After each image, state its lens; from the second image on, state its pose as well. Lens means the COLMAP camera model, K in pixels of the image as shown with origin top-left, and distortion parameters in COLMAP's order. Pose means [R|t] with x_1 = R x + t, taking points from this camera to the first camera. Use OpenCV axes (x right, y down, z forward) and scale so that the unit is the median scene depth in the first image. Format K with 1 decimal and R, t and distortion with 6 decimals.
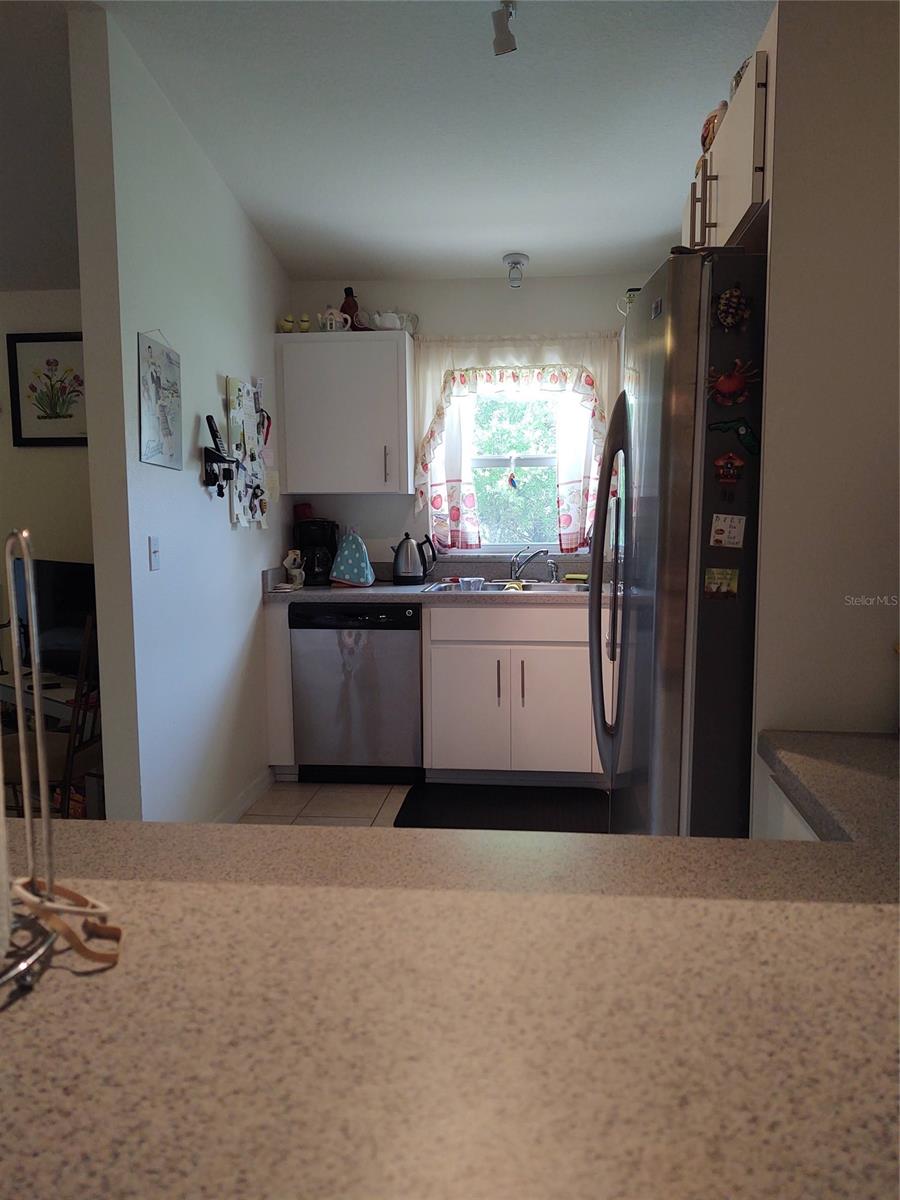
lens RADIAL K [[904.3, 0, 445.3], [0, 904.3, 601.0], [0, 0, 1]] dist [0.029035, -0.050980]
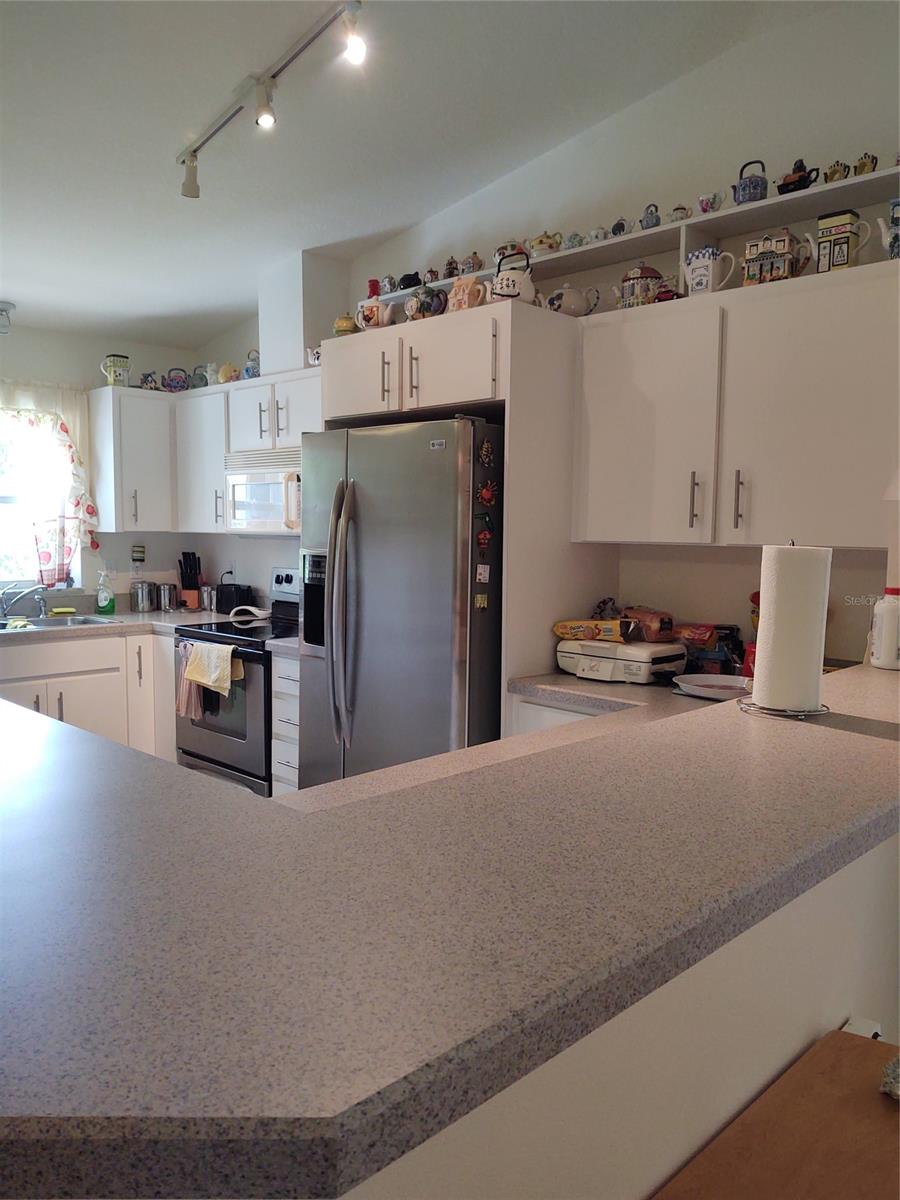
lens RADIAL K [[904.3, 0, 449.8], [0, 904.3, 605.4], [0, 0, 1]] dist [0.029035, -0.050980]
pose [[0.628191, -0.061291, 0.775641, -0.399353], [0.073777, 0.997093, 0.019038, -0.018970], [-0.774553, 0.045264, 0.630887, -0.027903]]
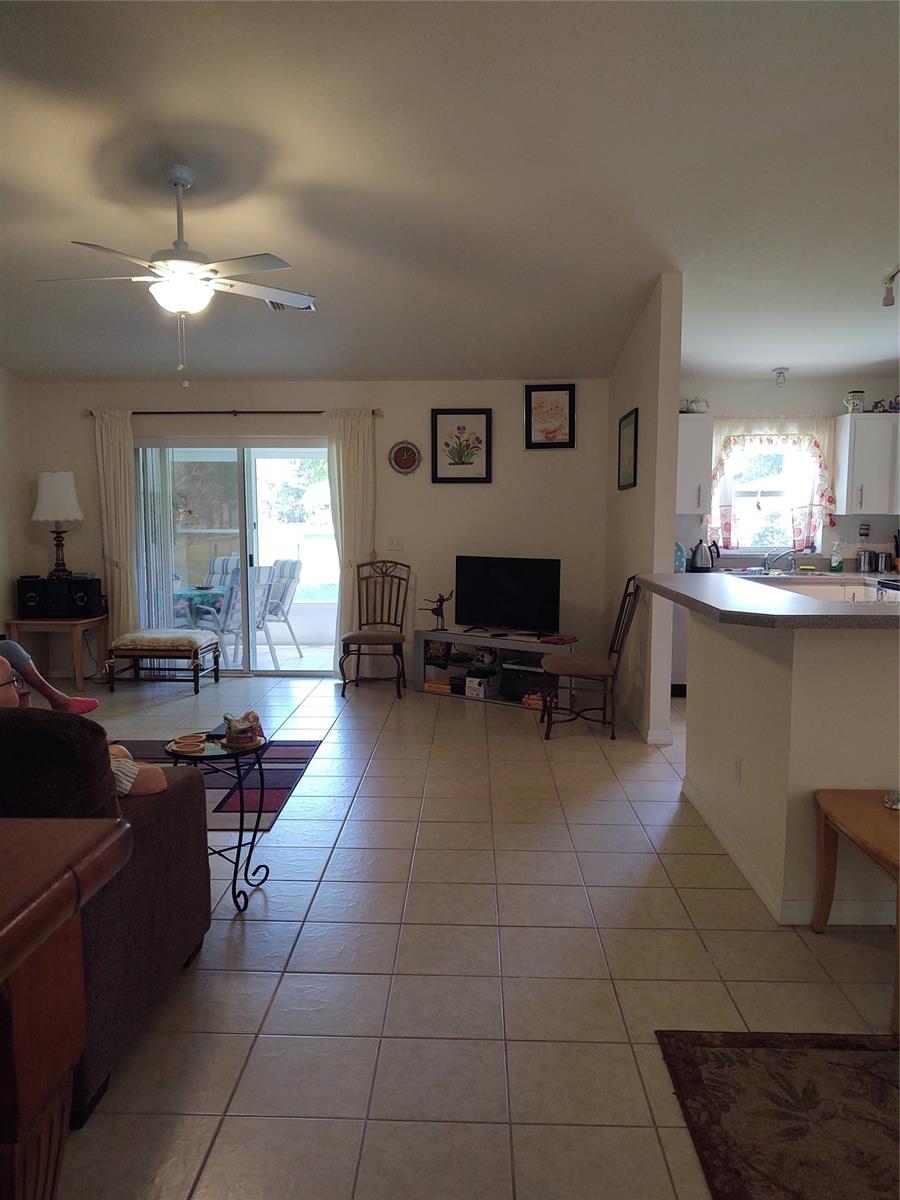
lens RADIAL K [[904.3, 0, 446.5], [0, 904.3, 602.6], [0, 0, 1]] dist [0.029035, -0.050980]
pose [[0.997820, -0.004442, 0.065844, -0.589461], [0.004709, 0.999981, -0.003908, 0.037938], [-0.065825, 0.004209, 0.997822, -0.541116]]
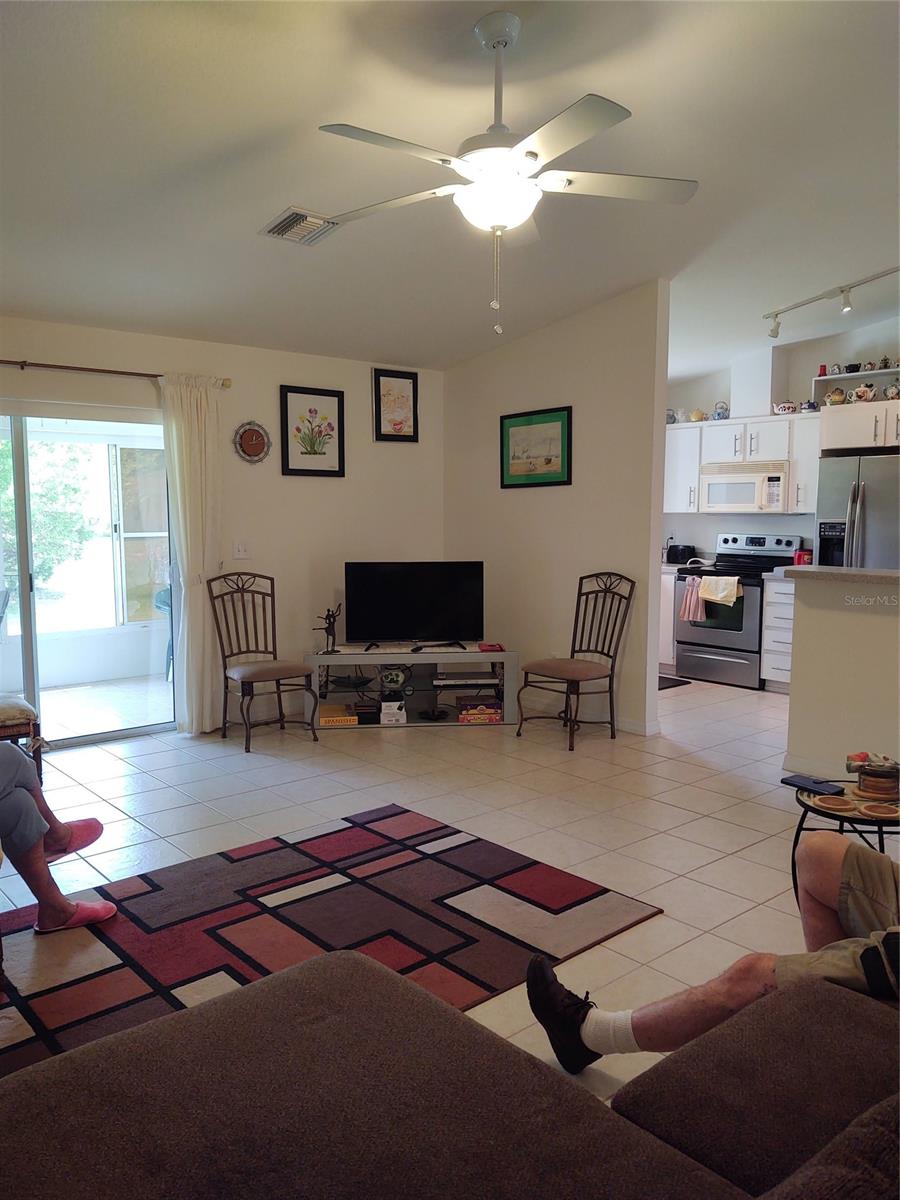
lens RADIAL K [[904.3, 0, 455.3], [0, 904.3, 599.4], [0, 0, 1]] dist [0.029035, -0.050980]
pose [[0.684502, -0.069810, 0.725661, -1.311155], [0.076197, 0.996803, 0.024019, -0.013541], [-0.725018, 0.038852, 0.687633, -0.017675]]
